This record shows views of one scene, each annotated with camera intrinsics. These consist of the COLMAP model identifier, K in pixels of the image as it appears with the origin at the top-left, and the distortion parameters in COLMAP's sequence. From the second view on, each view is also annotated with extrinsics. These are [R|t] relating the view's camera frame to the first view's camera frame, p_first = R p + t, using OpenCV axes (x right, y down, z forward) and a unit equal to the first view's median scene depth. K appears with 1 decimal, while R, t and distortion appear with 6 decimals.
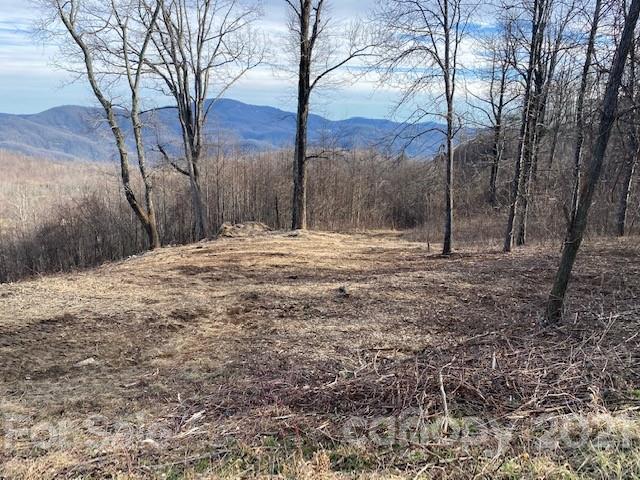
lens RADIAL K [[487.8, 0, 323.5], [0, 487.8, 241.2], [0, 0, 1]] dist [0.024464, -0.027011]
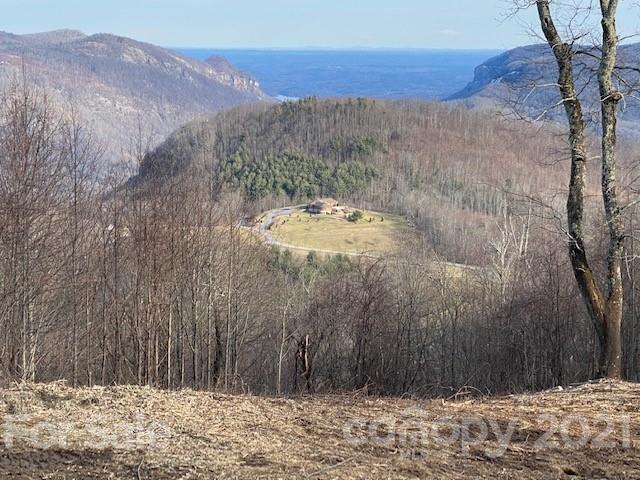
lens RADIAL K [[1242.4, 0, 314.3], [0, 1242.4, 241.7], [0, 0, 1]] dist [0.151640, 0.000000]
pose [[0.723149, 0.088414, -0.685010, 0.169110], [-0.152594, 0.987717, -0.033605, -0.021909], [0.673625, 0.128830, 0.727758, 0.005974]]
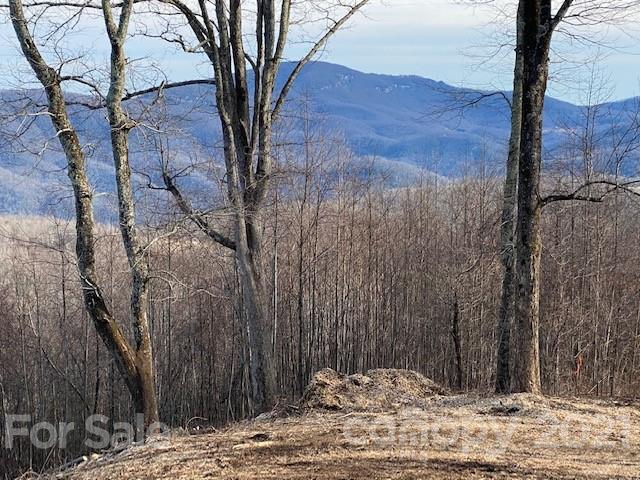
lens RADIAL K [[1242.4, 0, 317.2], [0, 1242.4, 236.4], [0, 0, 1]] dist [0.151640, 0.000000]
pose [[0.982257, -0.003146, -0.187513, -0.023220], [-0.023276, 0.990084, -0.138536, -0.006859], [0.186089, 0.140442, 0.972444, 0.035999]]
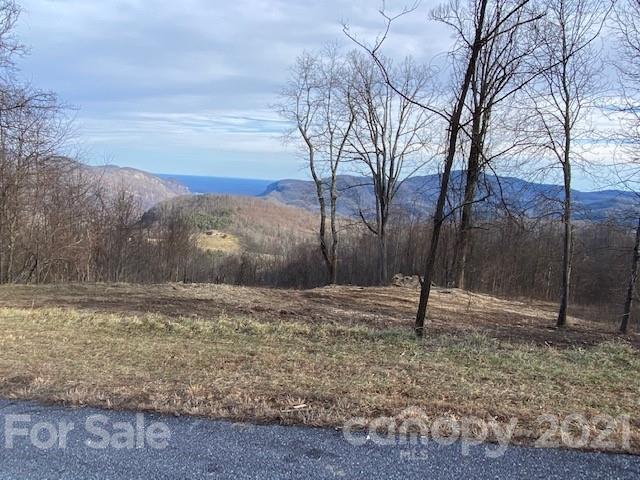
lens RADIAL K [[432.5, 0, 316.4], [0, 432.5, 240.7], [0, 0, 1]] dist [0.051158, -0.005242]
pose [[0.866007, 0.089670, -0.491926, 0.165171], [-0.148943, 0.985391, -0.082585, 0.000228], [0.477334, 0.144788, 0.866711, -0.083461]]
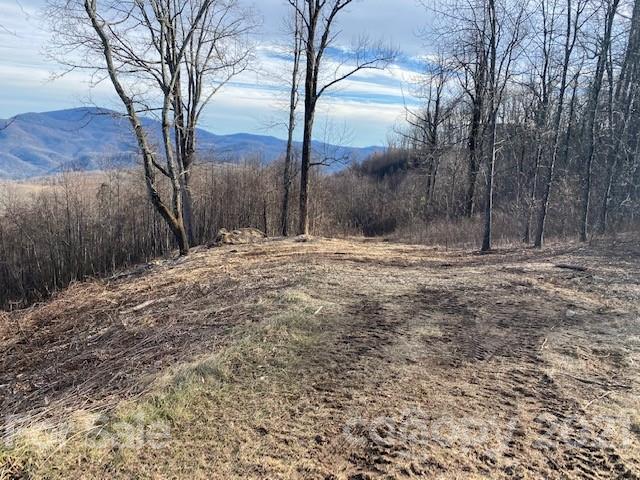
lens RADIAL K [[487.8, 0, 325.0], [0, 487.8, 244.2], [0, 0, 1]] dist [0.024464, -0.027011]
pose [[0.973417, -0.017134, 0.228398, -0.235228], [0.023023, 0.999467, -0.023141, 0.019753], [-0.227879, 0.027785, 0.973293, 0.006929]]
